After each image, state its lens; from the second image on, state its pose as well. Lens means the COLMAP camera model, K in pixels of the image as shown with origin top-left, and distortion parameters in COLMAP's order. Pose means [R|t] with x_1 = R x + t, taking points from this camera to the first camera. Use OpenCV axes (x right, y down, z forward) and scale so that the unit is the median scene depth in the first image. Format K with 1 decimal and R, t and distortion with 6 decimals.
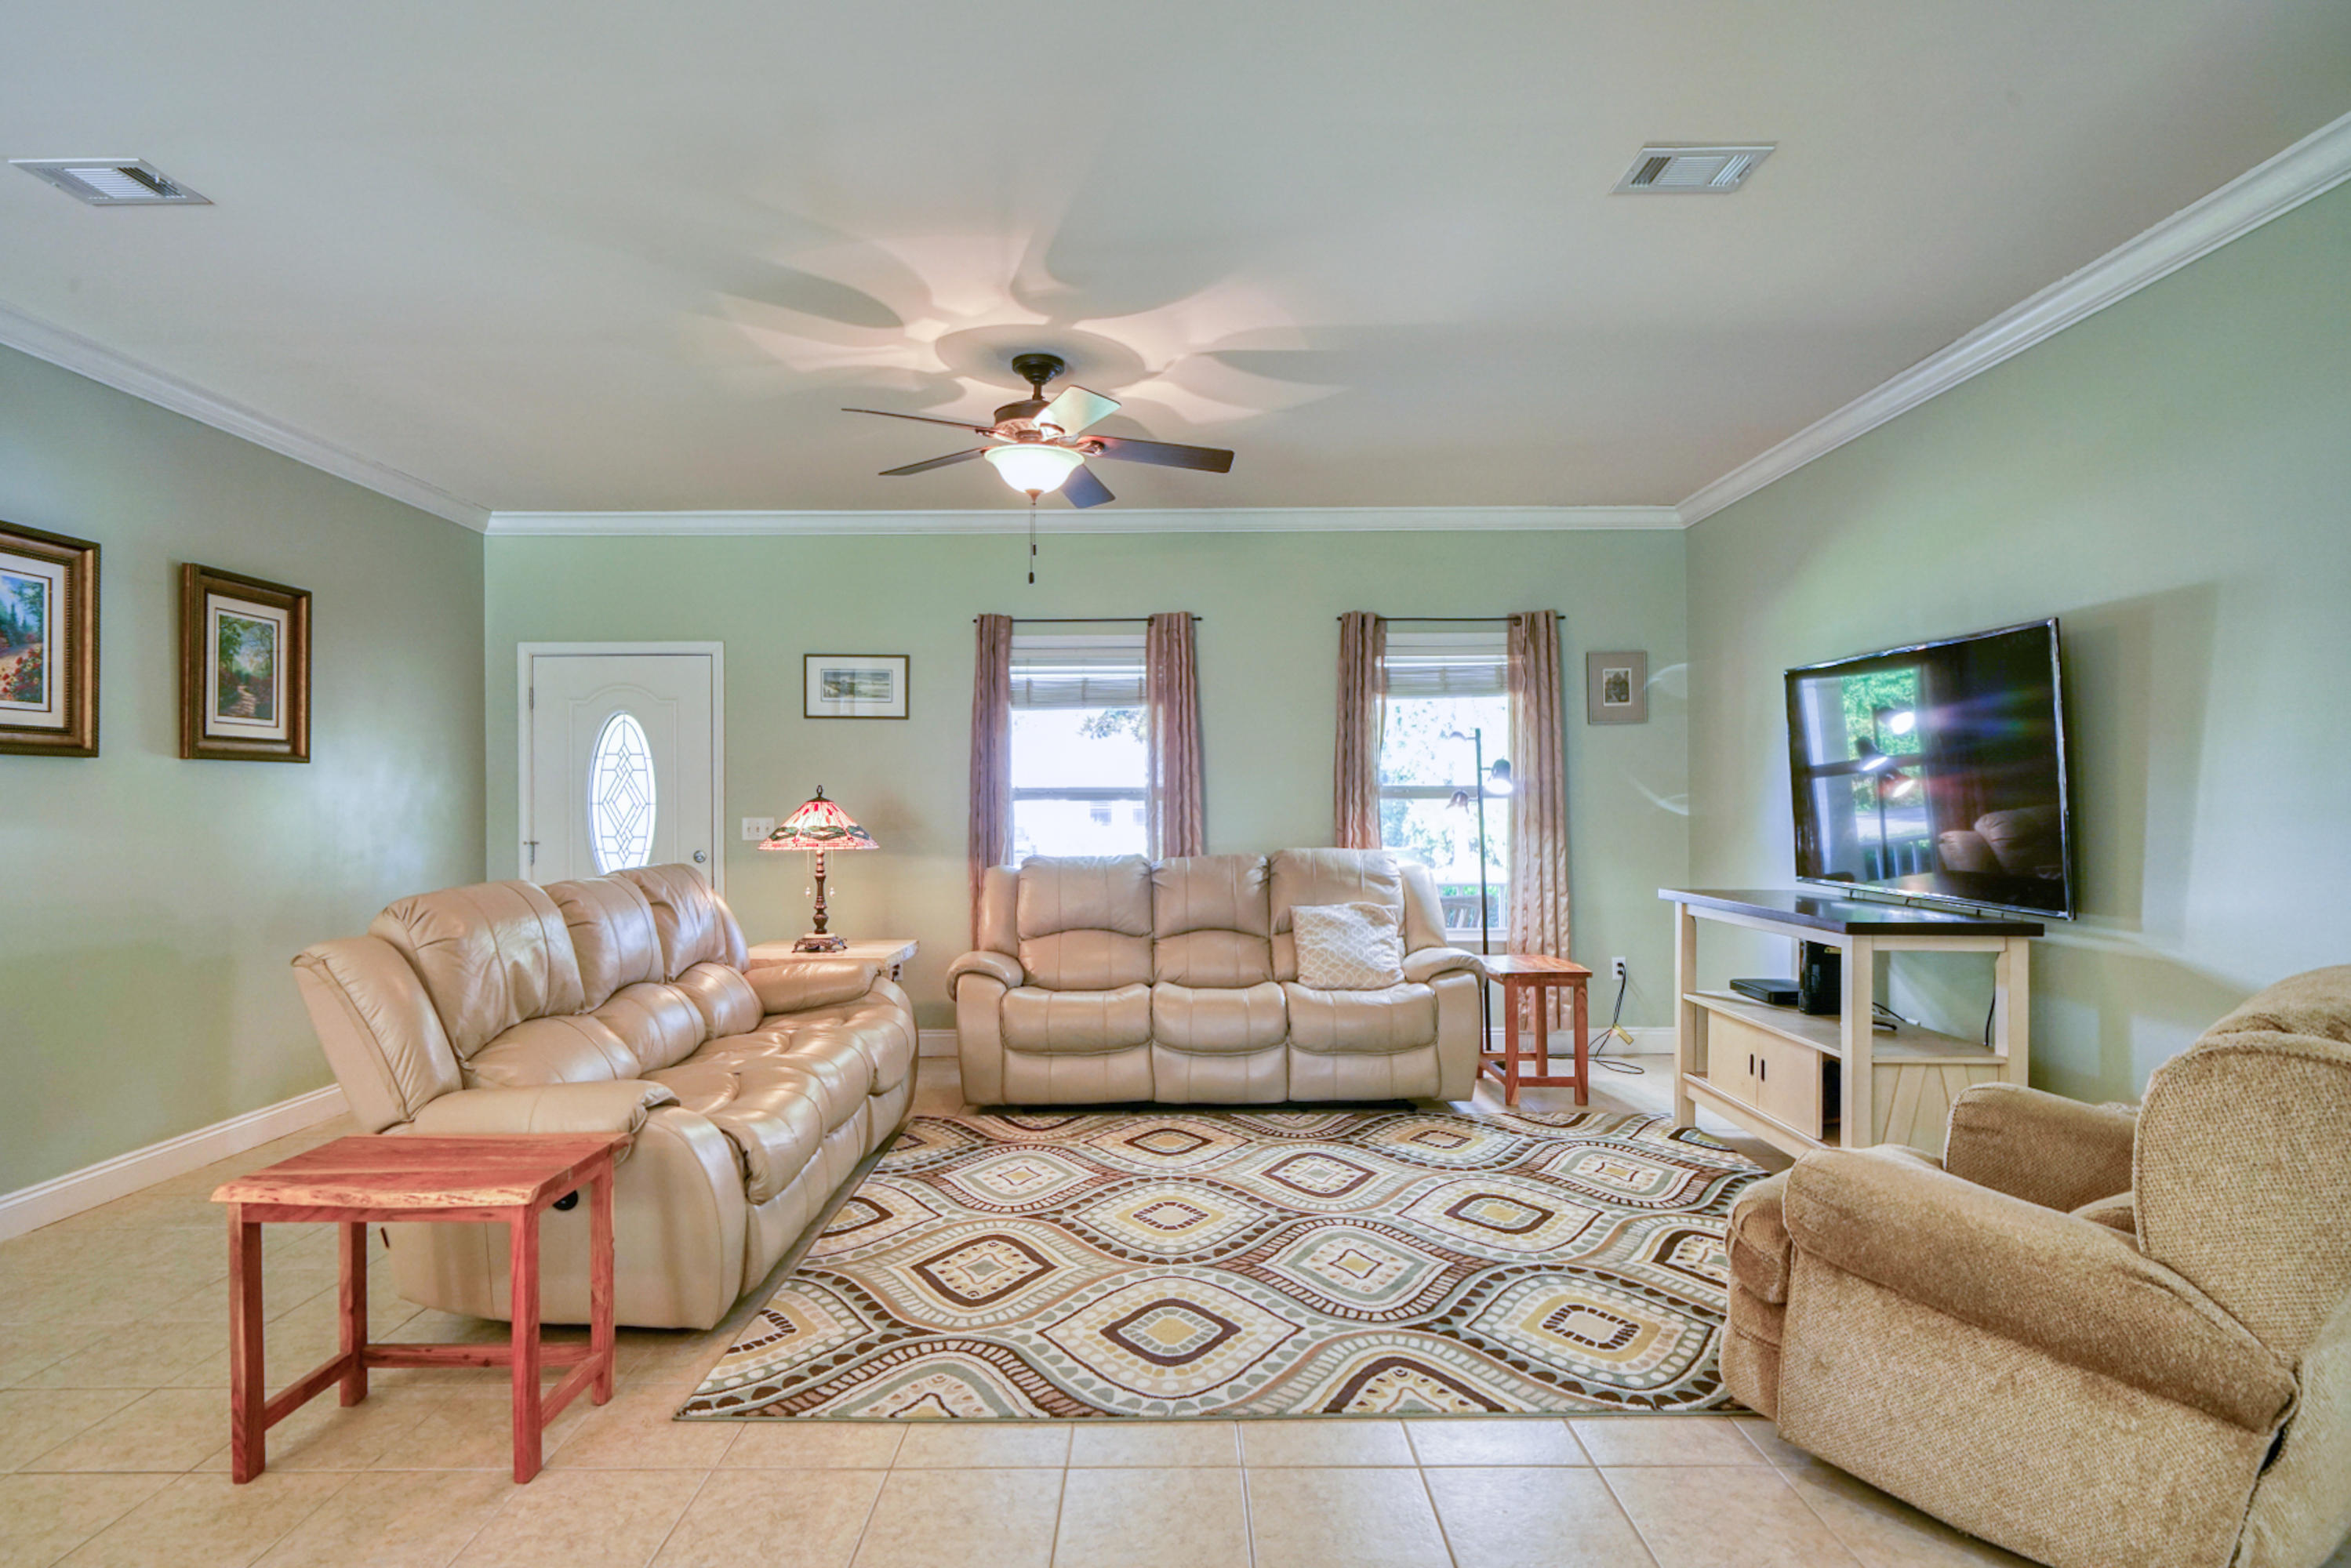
lens RADIAL K [[1216.5, 0, 1170.5], [0, 1216.5, 796.3], [0, 0, 1]] dist [-0.000723, 0.000567]
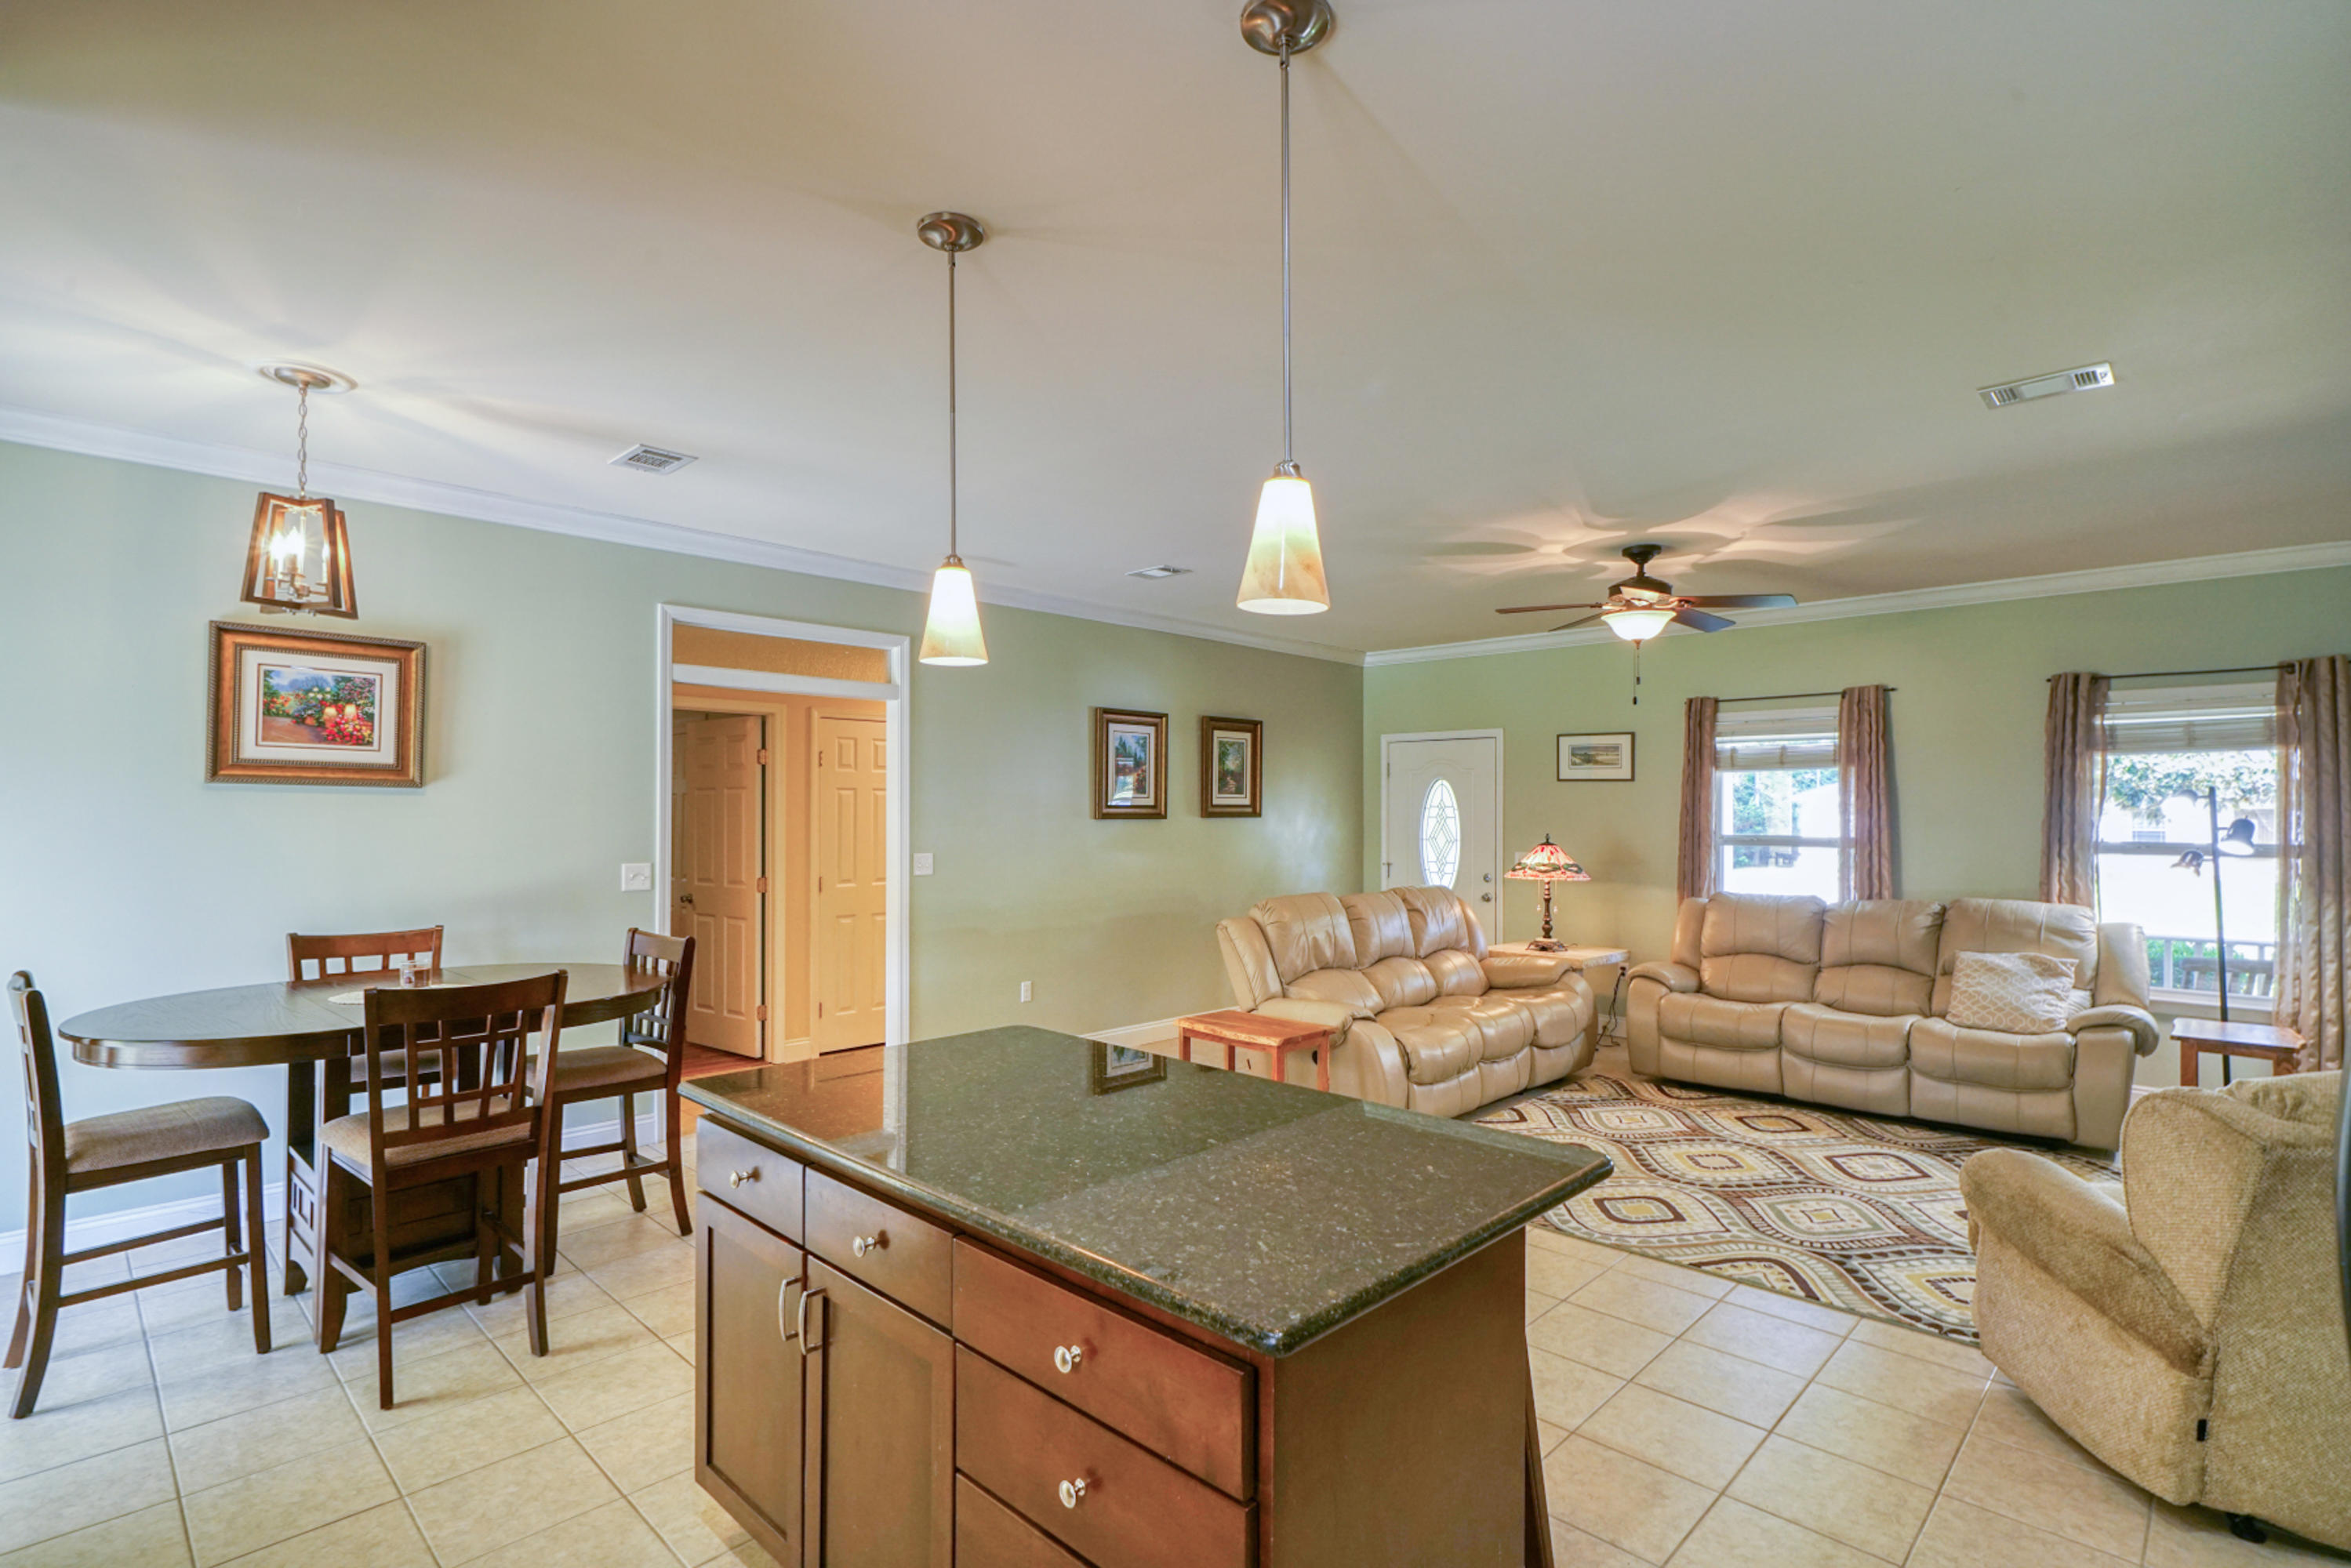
lens RADIAL K [[1117.4, 0, 1177.6], [0, 1117.4, 805.6], [0, 0, 1]] dist [-0.001471, -0.000218]
pose [[0.719993, 0.004900, -0.693964, 0.304502], [-0.006167, 0.999981, 0.000662, -0.040075], [0.693954, 0.003803, 0.720009, -0.236267]]
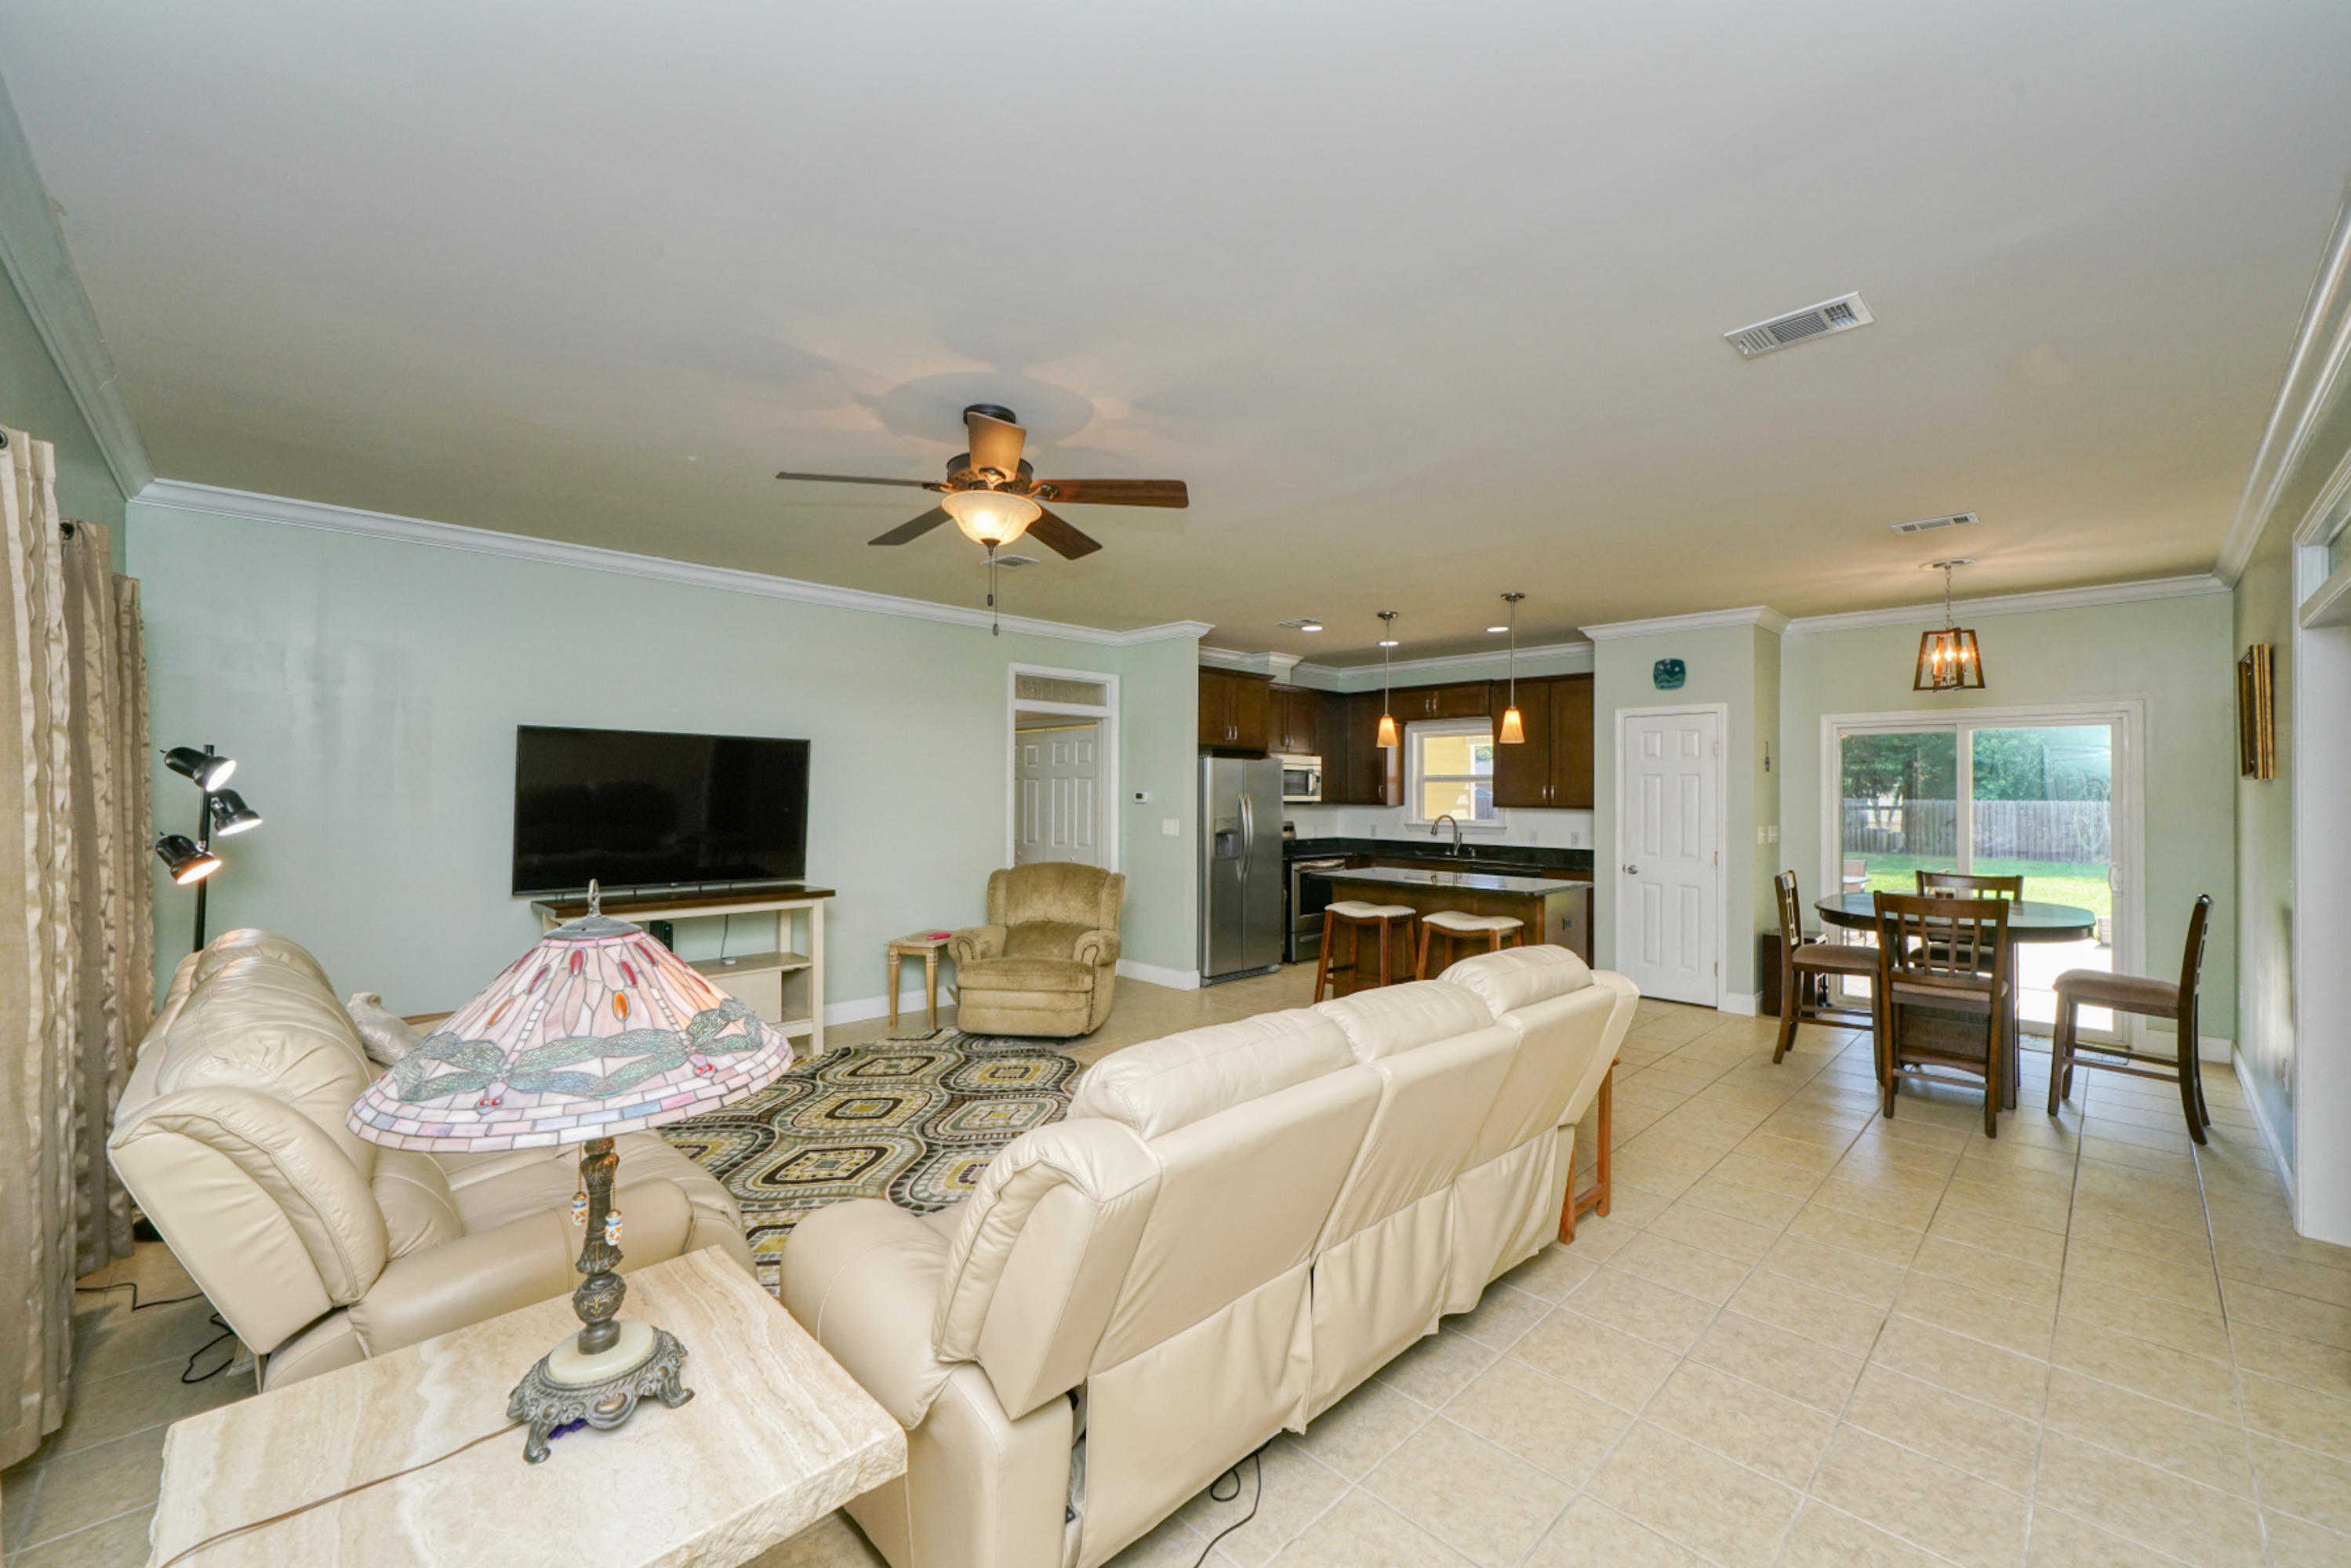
lens RADIAL K [[932.9, 0, 1170.6], [0, 932.9, 782.5], [0, 0, 1]] dist [-0.001033, -0.000013]
pose [[-0.699916, 0.007342, 0.714187, -0.558718], [-0.006475, 0.999841, -0.016624, -0.029114], [-0.714195, -0.016260, -0.699758, 1.052564]]
